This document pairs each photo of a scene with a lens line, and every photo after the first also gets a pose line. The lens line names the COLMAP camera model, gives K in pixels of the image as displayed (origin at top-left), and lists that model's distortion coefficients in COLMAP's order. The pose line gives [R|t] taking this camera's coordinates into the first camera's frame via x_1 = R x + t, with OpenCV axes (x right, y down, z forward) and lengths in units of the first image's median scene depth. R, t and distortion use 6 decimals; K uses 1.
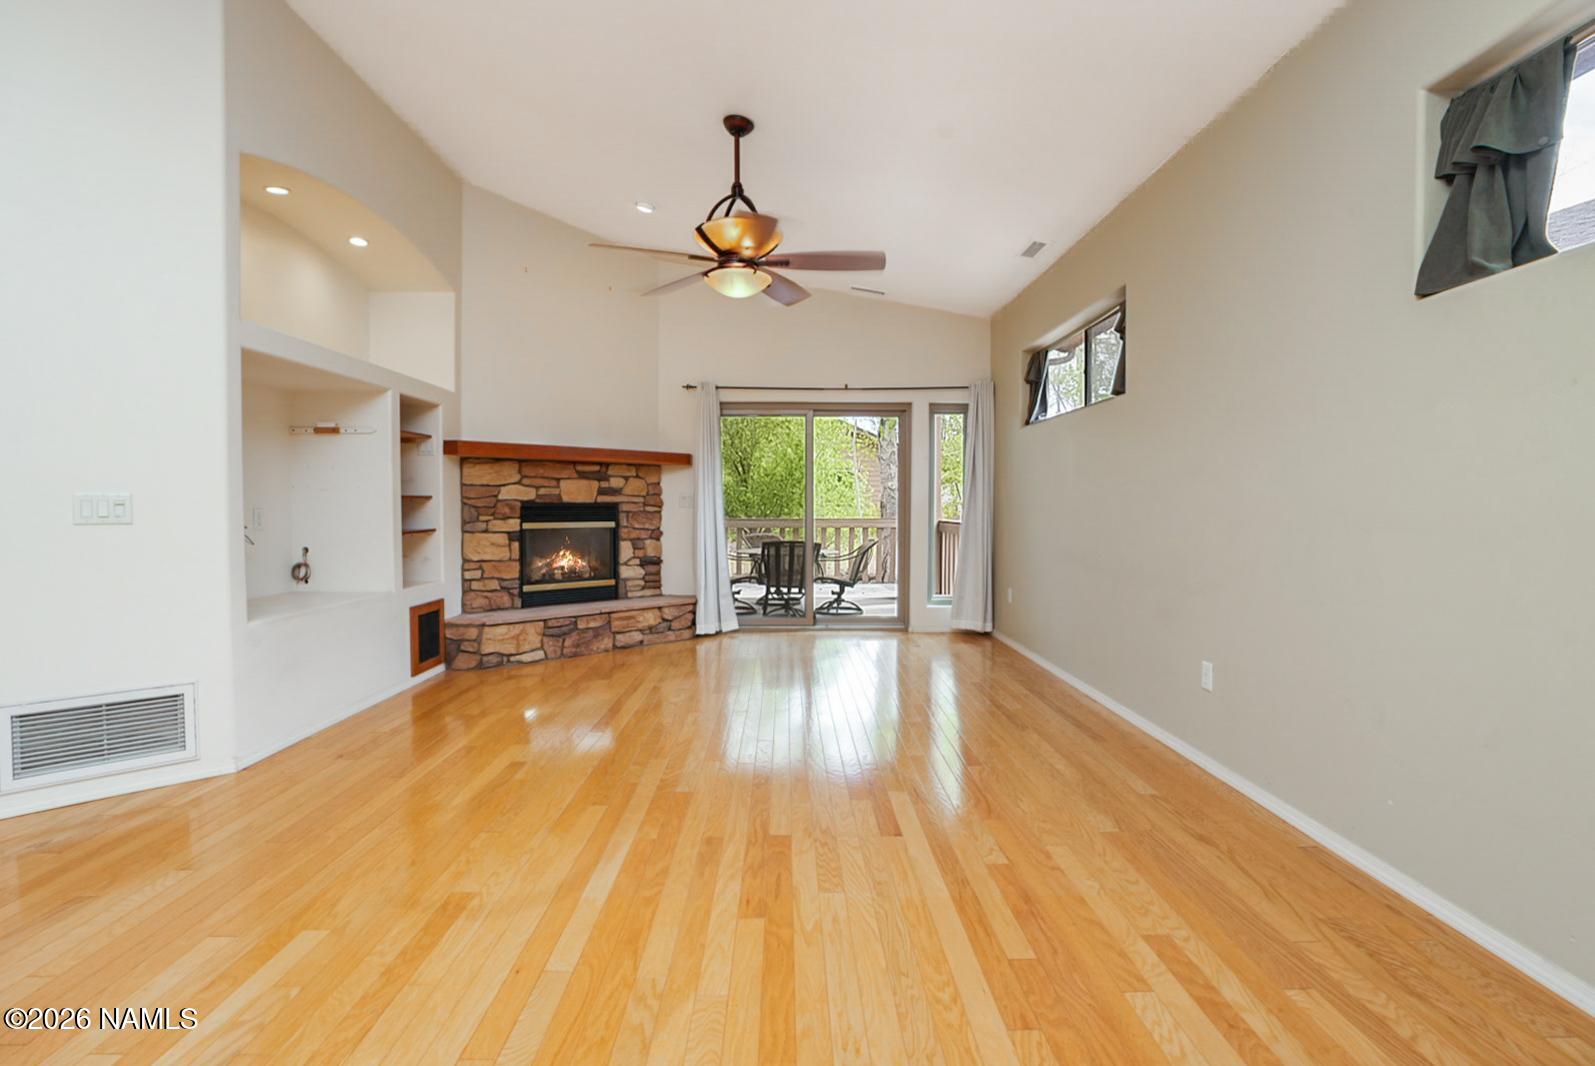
lens RADIAL K [[751.4, 0, 797.3], [0, 751.4, 525.2], [0, 0, 1]] dist [-0.065860, 0.026125]
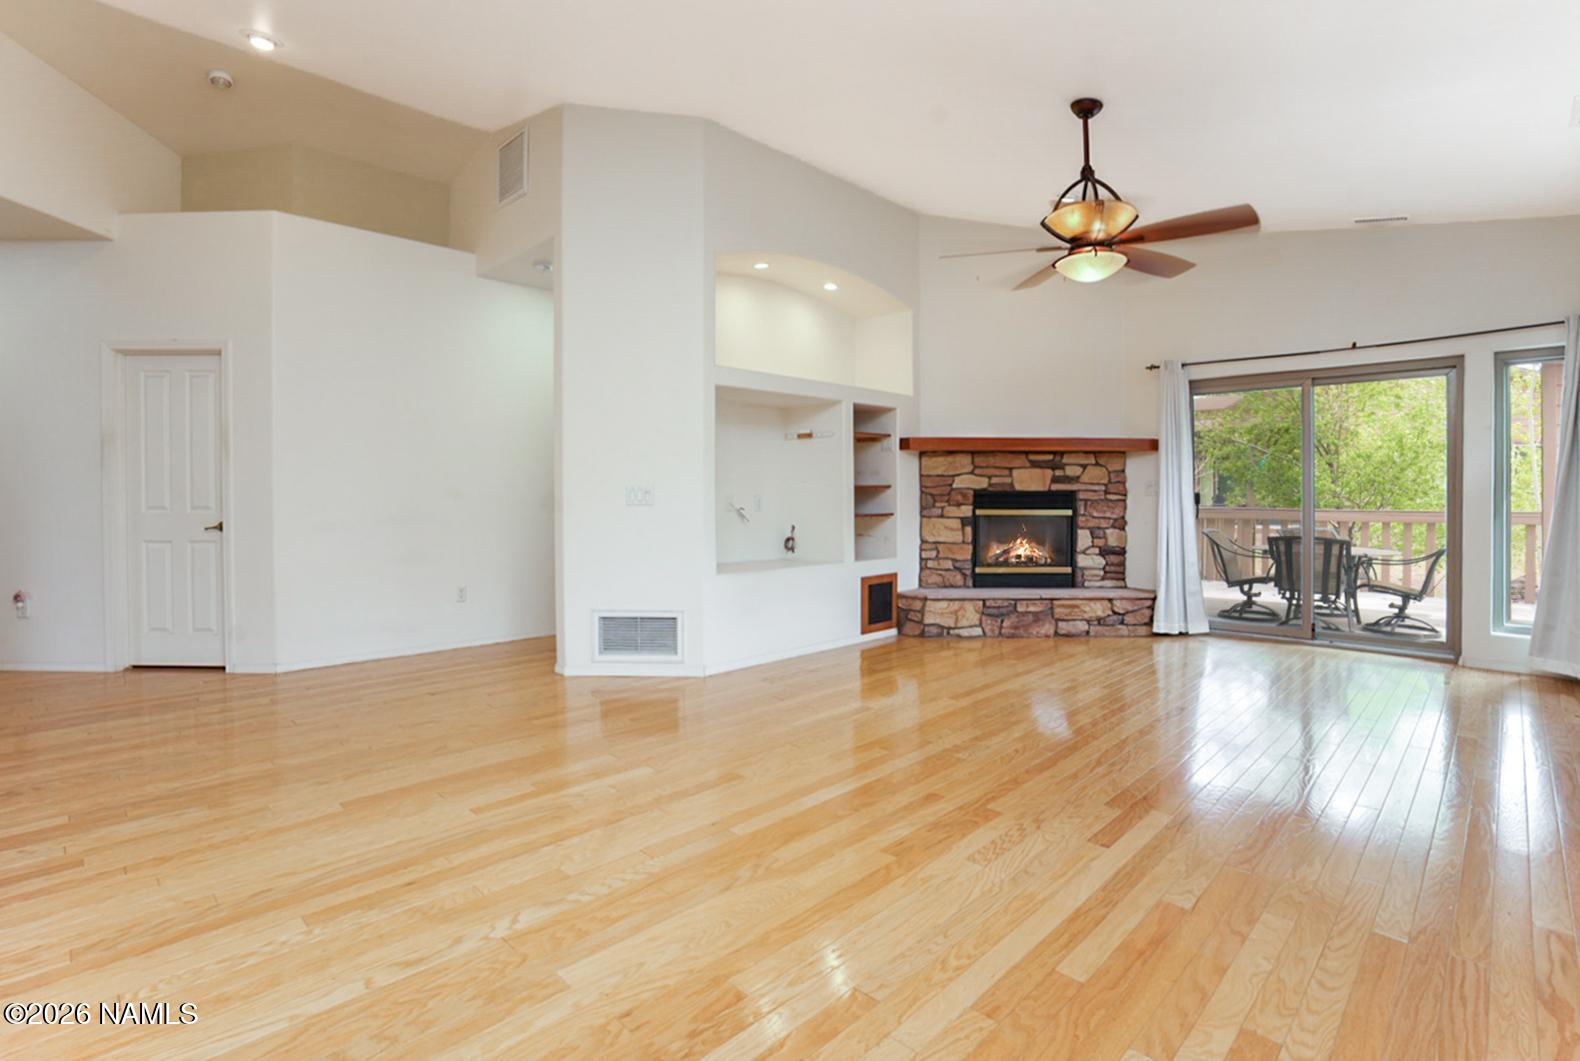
lens RADIAL K [[744.3, 0, 760.6], [0, 744.3, 495.7], [0, 0, 1]] dist [-0.065860, 0.026125]
pose [[0.702350, 0.001837, -0.711829, 0.192499], [-0.018256, 0.999714, -0.015433, -0.000799], [0.711597, 0.023835, 0.702183, 0.015415]]
